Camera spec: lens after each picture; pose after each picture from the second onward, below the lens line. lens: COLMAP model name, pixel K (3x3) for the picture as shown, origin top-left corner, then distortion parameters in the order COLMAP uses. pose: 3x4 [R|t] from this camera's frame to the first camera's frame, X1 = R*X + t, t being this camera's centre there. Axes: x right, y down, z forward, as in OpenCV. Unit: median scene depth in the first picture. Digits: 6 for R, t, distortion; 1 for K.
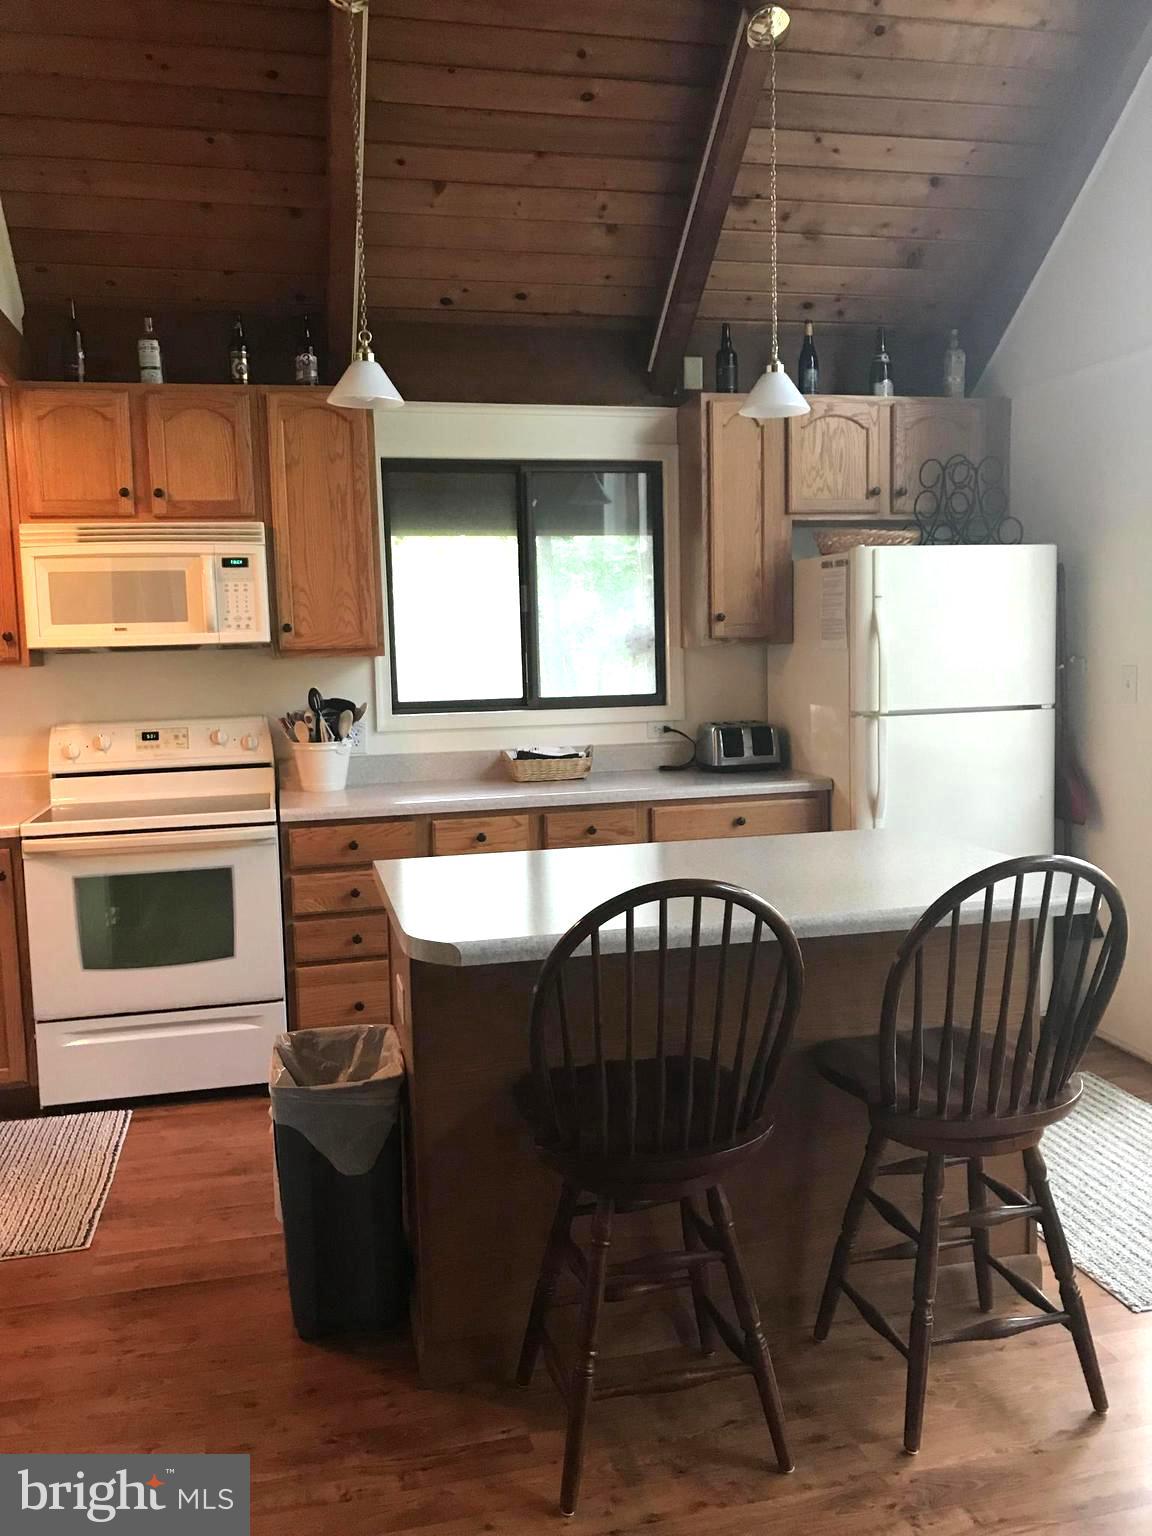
lens RADIAL K [[1254.2, 0, 582.9], [0, 1254.2, 768.6], [0, 0, 1]] dist [0.023550, -0.022621]
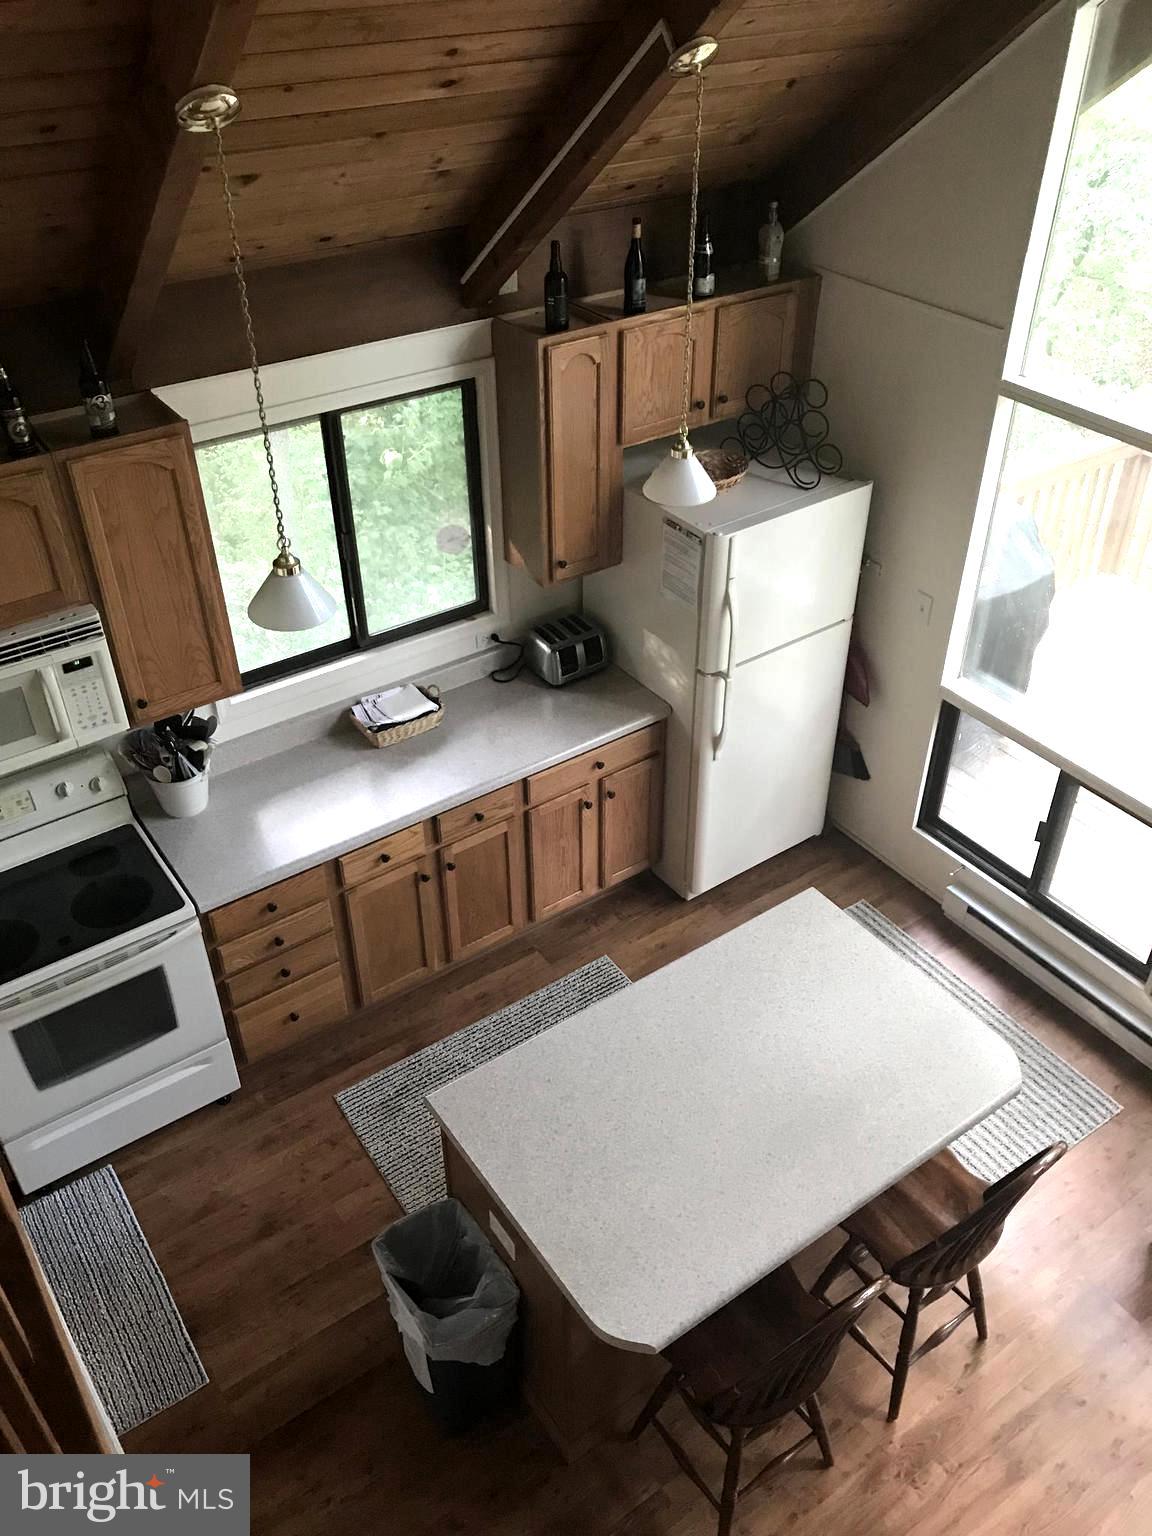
lens RADIAL K [[1254.2, 0, 591.5], [0, 1254.2, 765.8], [0, 0, 1]] dist [0.023550, -0.022621]
pose [[0.928758, -0.204041, 0.309477, -0.223026], [0.017648, 0.858267, 0.512901, -0.528331], [-0.370266, -0.470899, 0.800723, 0.132853]]
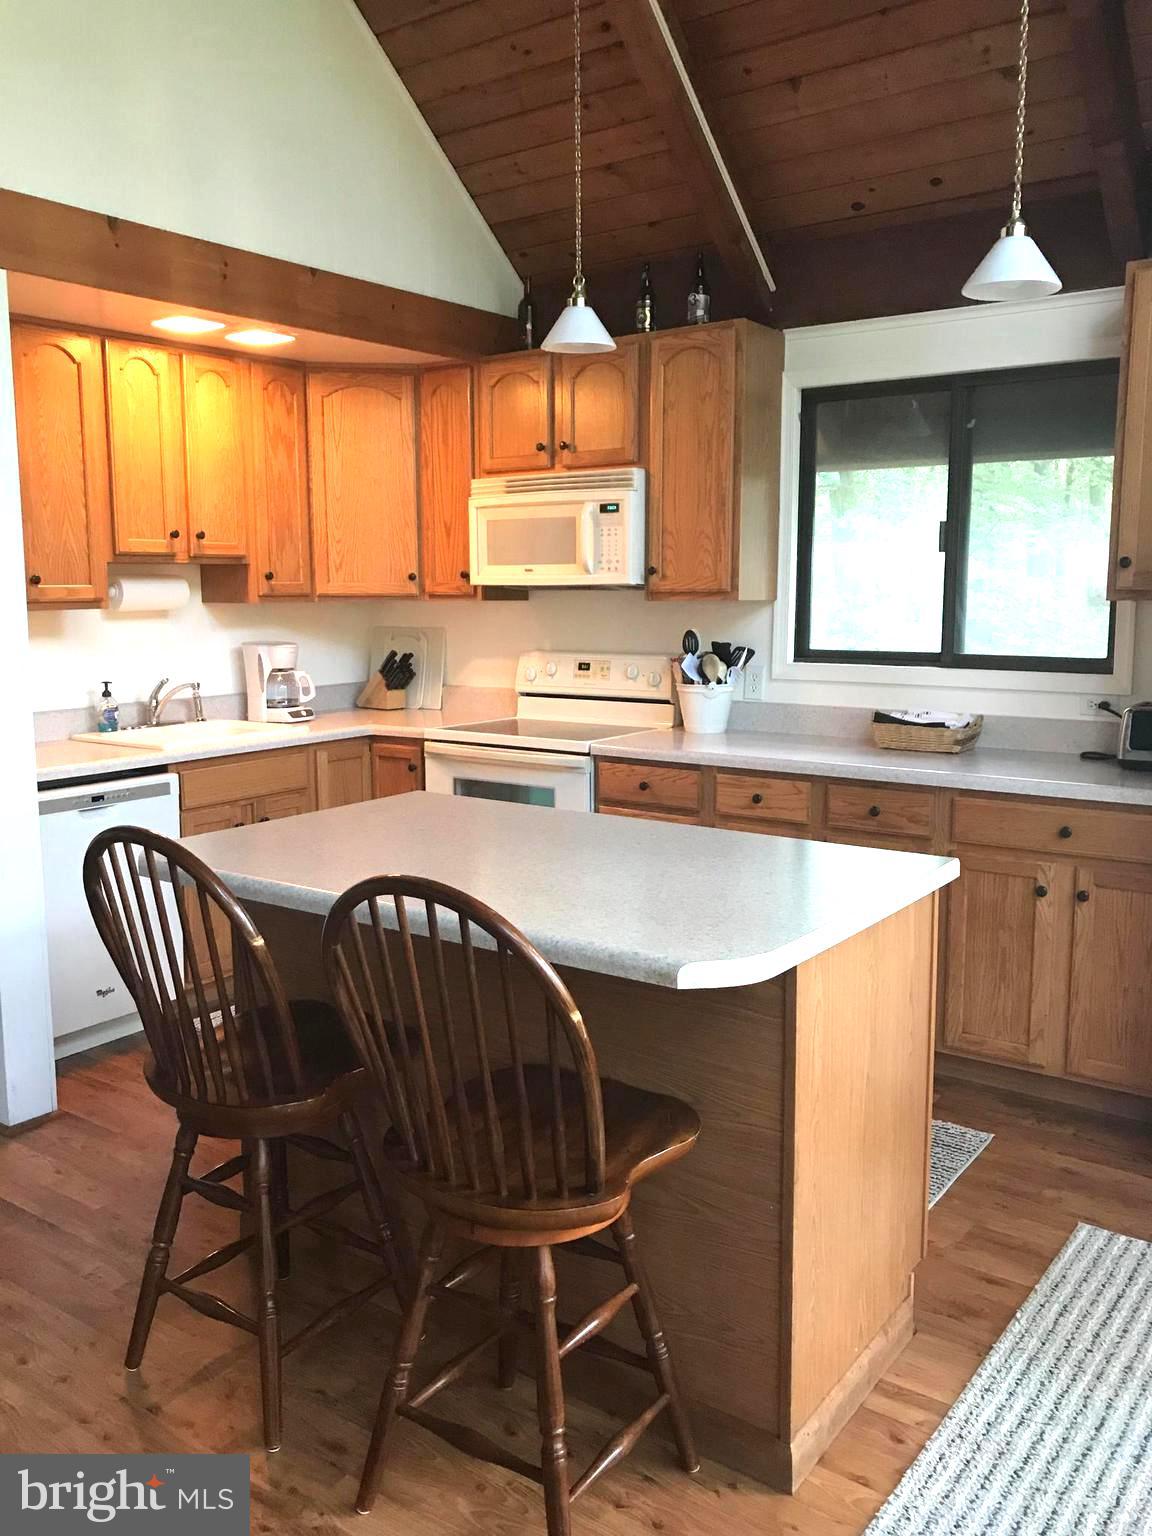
lens RADIAL K [[1254.2, 0, 587.4], [0, 1254.2, 771.2], [0, 0, 1]] dist [0.023550, -0.022621]
pose [[0.654279, 0.133847, -0.744315, 0.514359], [-0.091608, 0.990993, 0.097679, -0.043997], [0.750684, 0.004276, 0.660647, 0.278239]]
